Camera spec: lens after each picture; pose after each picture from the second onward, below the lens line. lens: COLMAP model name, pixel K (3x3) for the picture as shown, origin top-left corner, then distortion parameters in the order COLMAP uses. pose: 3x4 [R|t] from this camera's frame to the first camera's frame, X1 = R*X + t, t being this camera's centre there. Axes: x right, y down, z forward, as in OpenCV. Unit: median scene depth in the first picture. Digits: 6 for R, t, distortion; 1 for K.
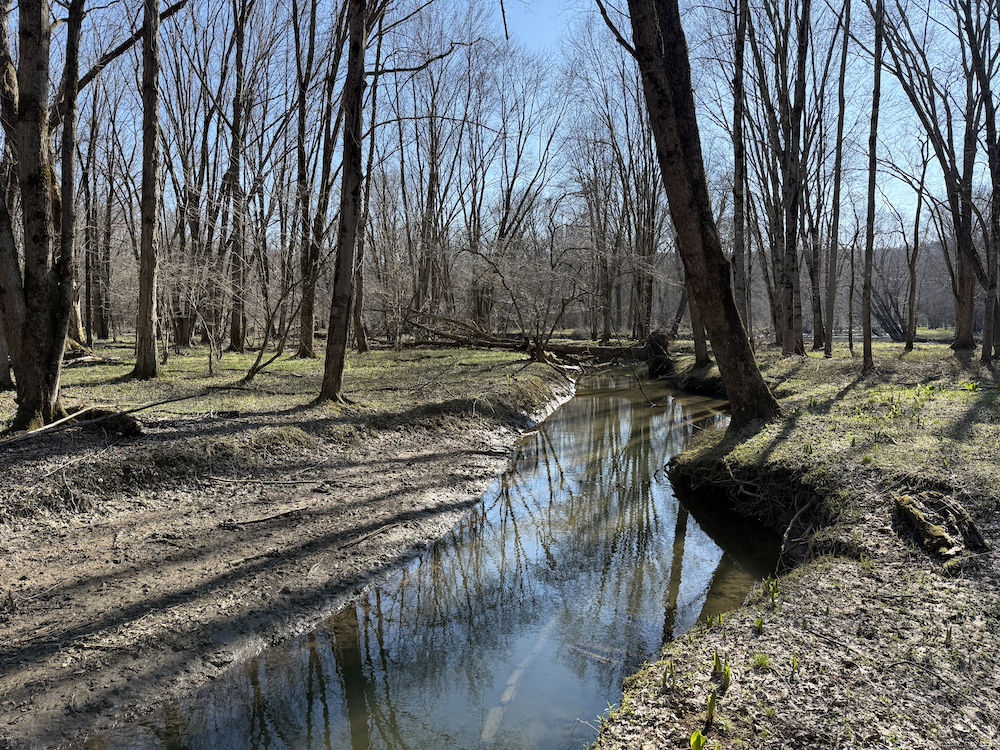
lens RADIAL K [[703.7, 0, 503.0], [0, 703.7, 373.9], [0, 0, 1]] dist [0.005130, 0.000205]
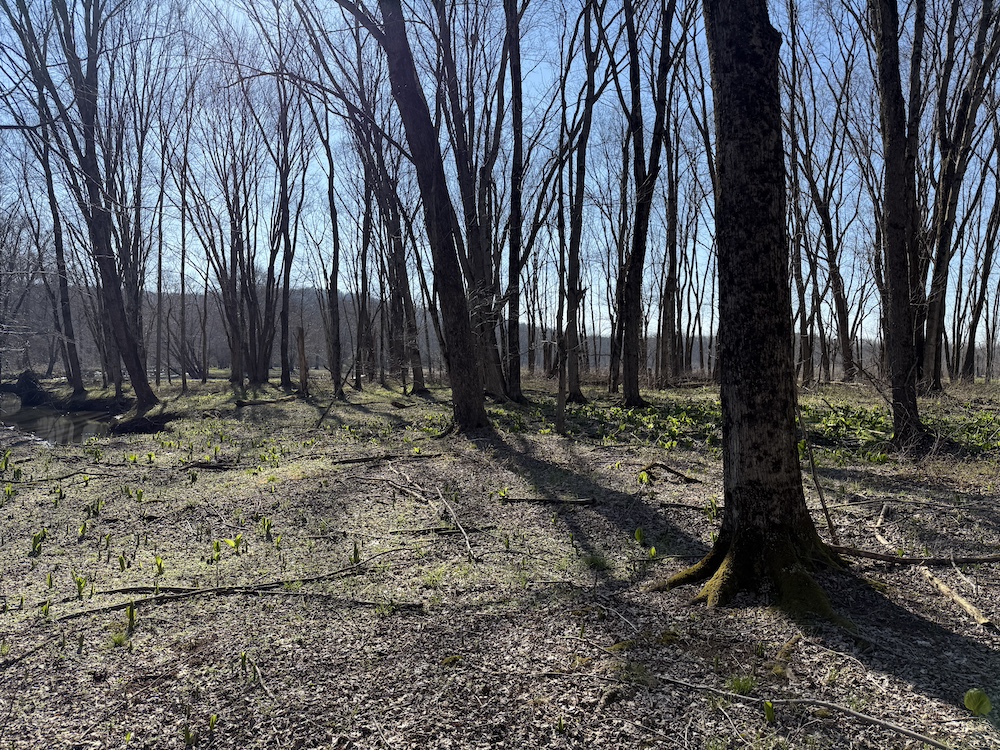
lens RADIAL K [[703.7, 0, 502.6], [0, 703.7, 376.4], [0, 0, 1]] dist [0.005130, 0.000205]
pose [[0.602864, -0.011046, 0.797768, -0.242785], [0.053626, 0.998204, -0.026704, 0.026516], [-0.796040, 0.058880, 0.602373, -0.419999]]
